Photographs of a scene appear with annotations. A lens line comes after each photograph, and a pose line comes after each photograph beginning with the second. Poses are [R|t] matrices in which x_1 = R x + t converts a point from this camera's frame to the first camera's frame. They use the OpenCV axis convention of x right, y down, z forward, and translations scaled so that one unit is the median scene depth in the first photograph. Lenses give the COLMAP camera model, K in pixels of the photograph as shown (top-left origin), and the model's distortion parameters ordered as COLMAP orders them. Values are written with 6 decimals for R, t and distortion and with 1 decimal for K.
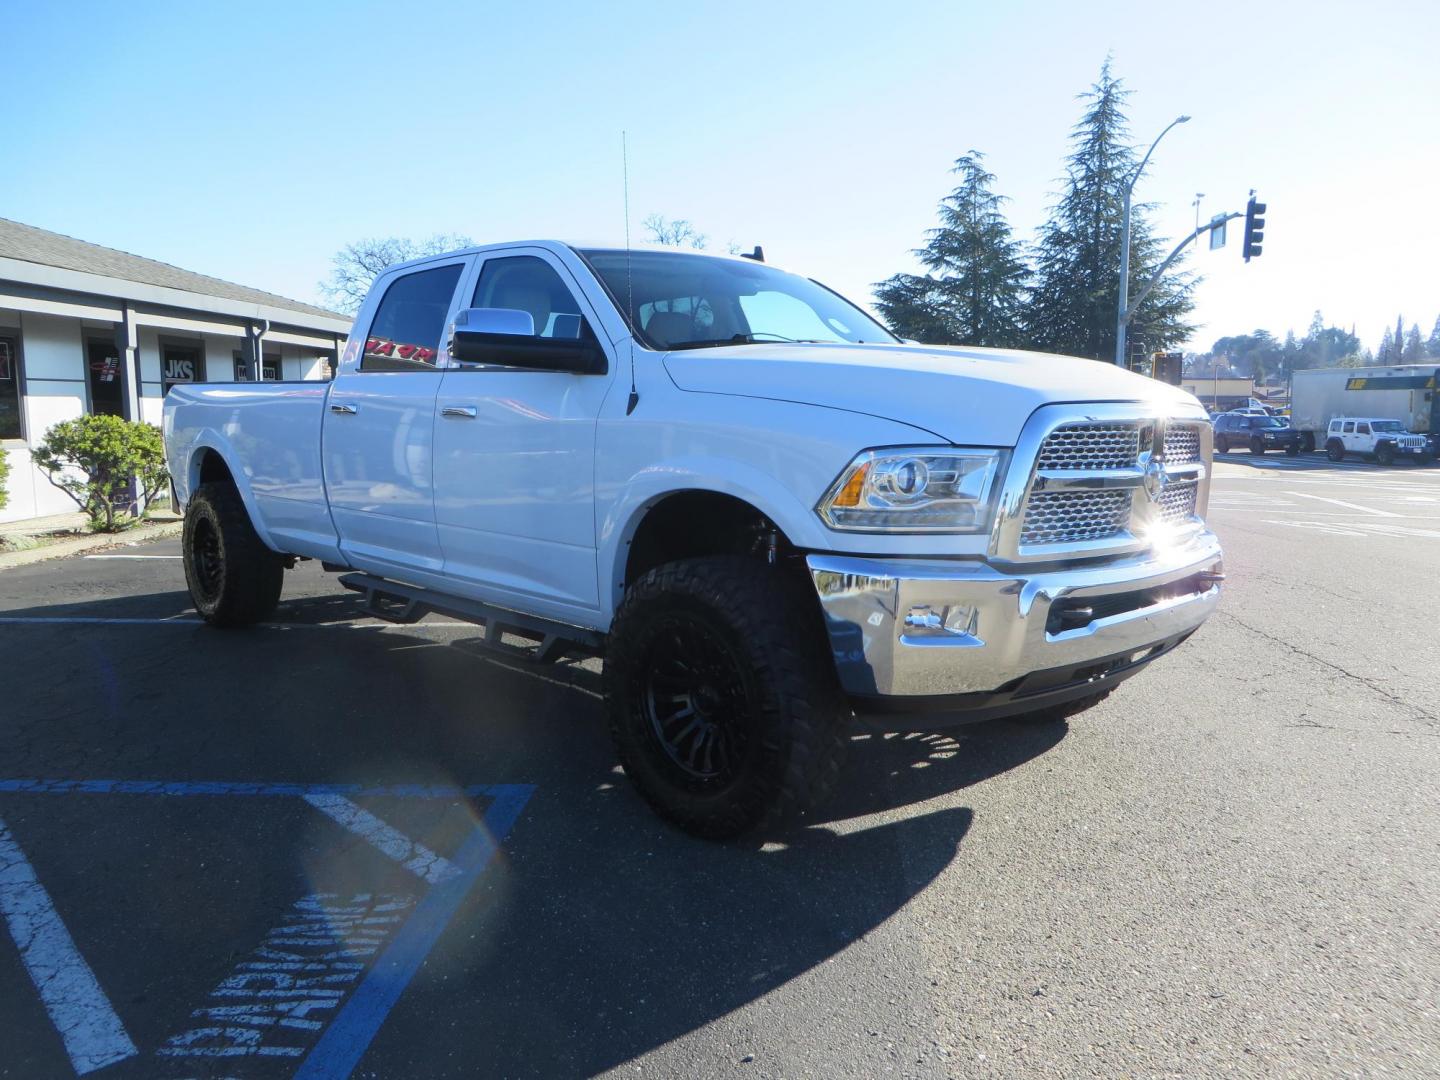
lens RADIAL K [[1077.5, 0, 726.9], [0, 1077.5, 535.6], [0, 0, 1]] dist [-0.023682, 0.010104]
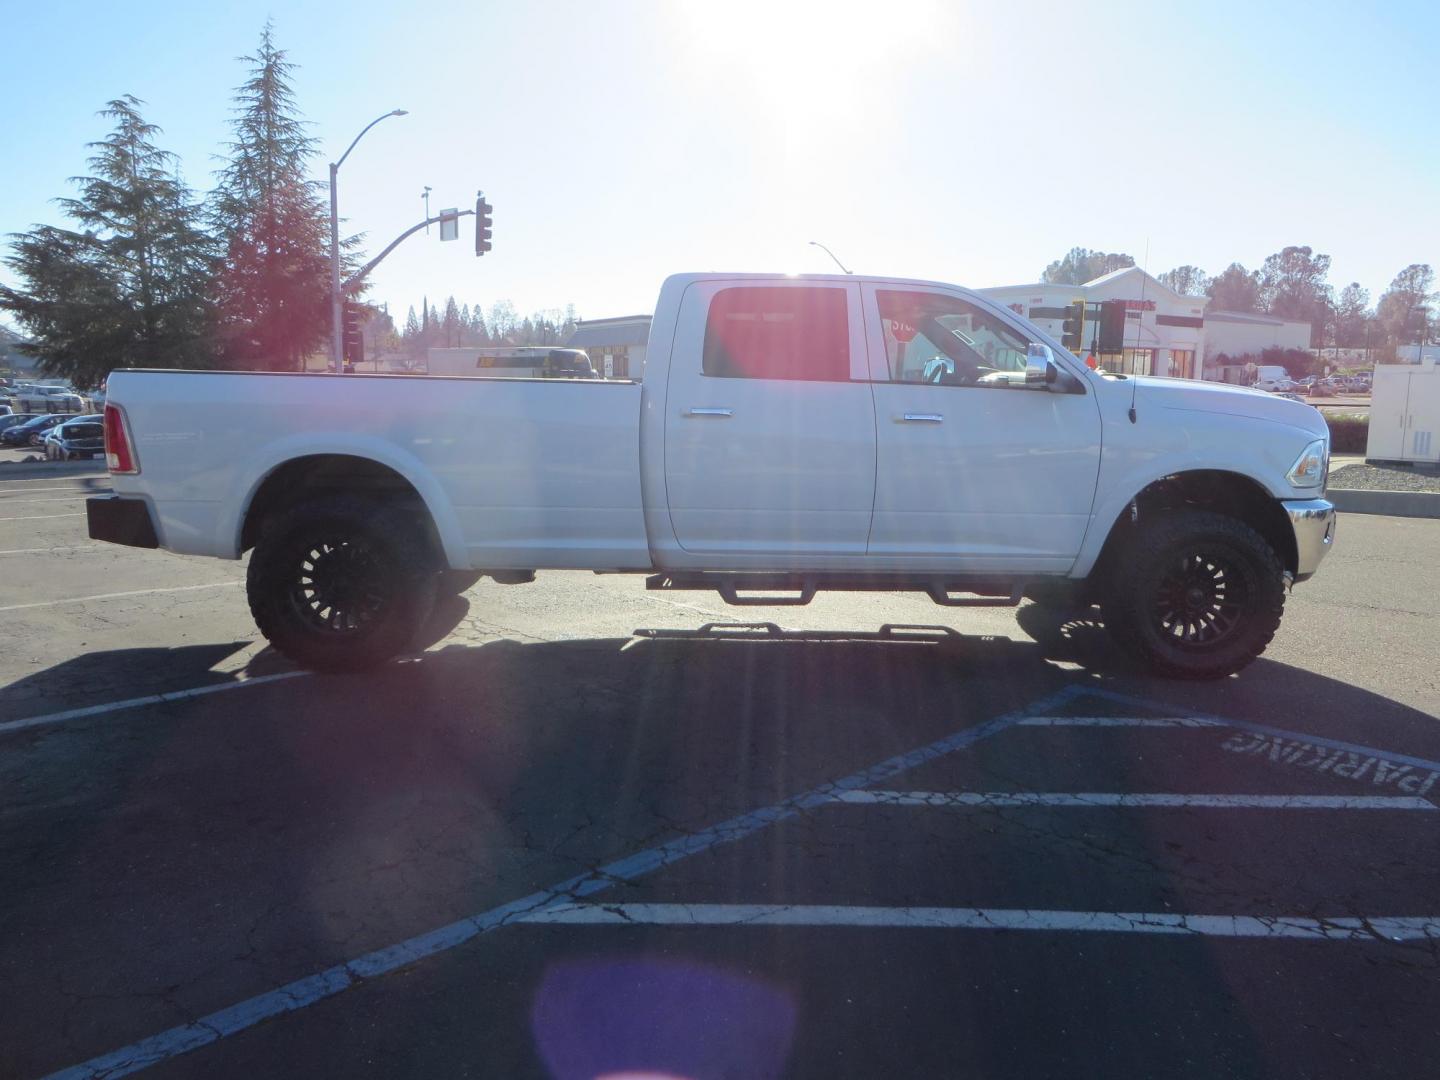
lens RADIAL K [[1077.5, 0, 727.4], [0, 1077.5, 548.9], [0, 0, 1]] dist [-0.023682, 0.010104]
pose [[0.670251, -0.108038, 0.734229, -0.130889], [0.080035, 0.994100, 0.073215, -0.007336], [-0.737807, 0.009692, 0.674943, 0.033234]]
